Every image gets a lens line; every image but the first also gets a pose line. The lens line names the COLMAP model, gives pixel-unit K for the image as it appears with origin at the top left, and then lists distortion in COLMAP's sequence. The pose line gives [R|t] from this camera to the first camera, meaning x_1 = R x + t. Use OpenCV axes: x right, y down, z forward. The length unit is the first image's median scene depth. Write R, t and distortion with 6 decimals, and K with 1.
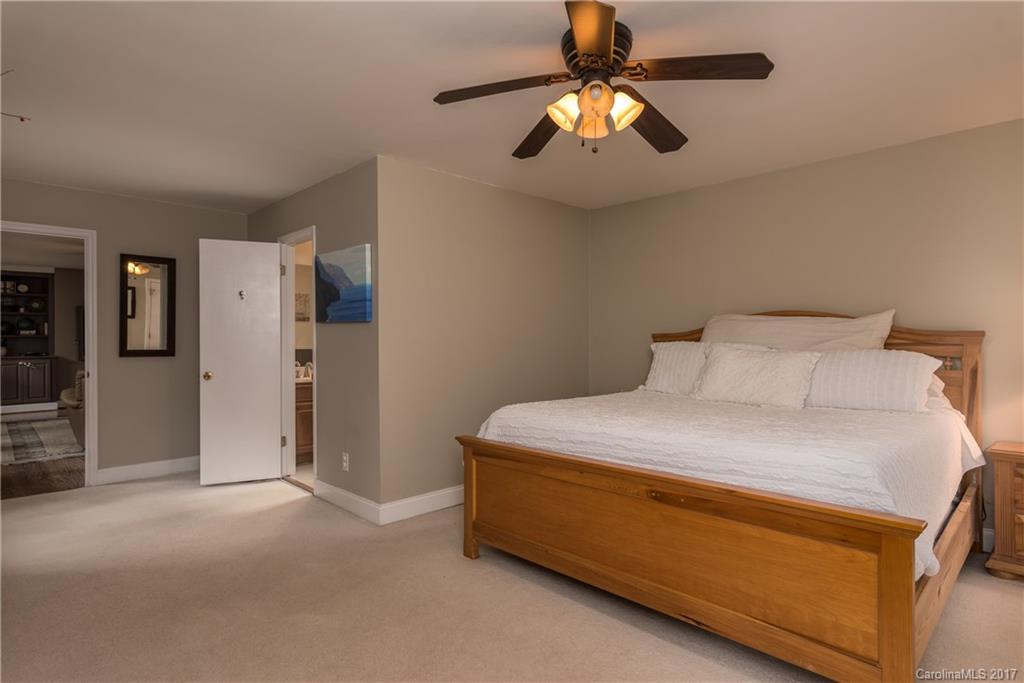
lens RADIAL K [[542.8, 0, 517.7], [0, 542.8, 340.9], [0, 0, 1]] dist [0.005503, 0.002391]
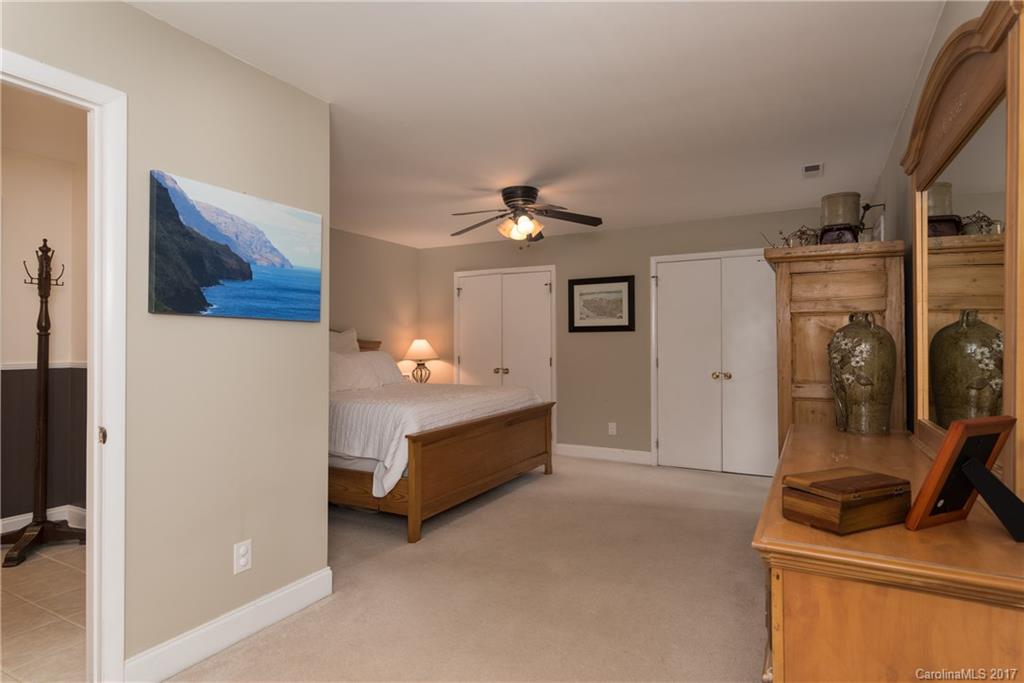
lens RADIAL K [[542.8, 0, 510.9], [0, 542.8, 340.9], [0, 0, 1]] dist [0.005503, 0.002391]
pose [[-0.273783, 0.005356, 0.961777, -0.993508], [-0.002525, 0.999977, -0.006288, -0.006986], [-0.961788, -0.004150, -0.273763, 0.909774]]
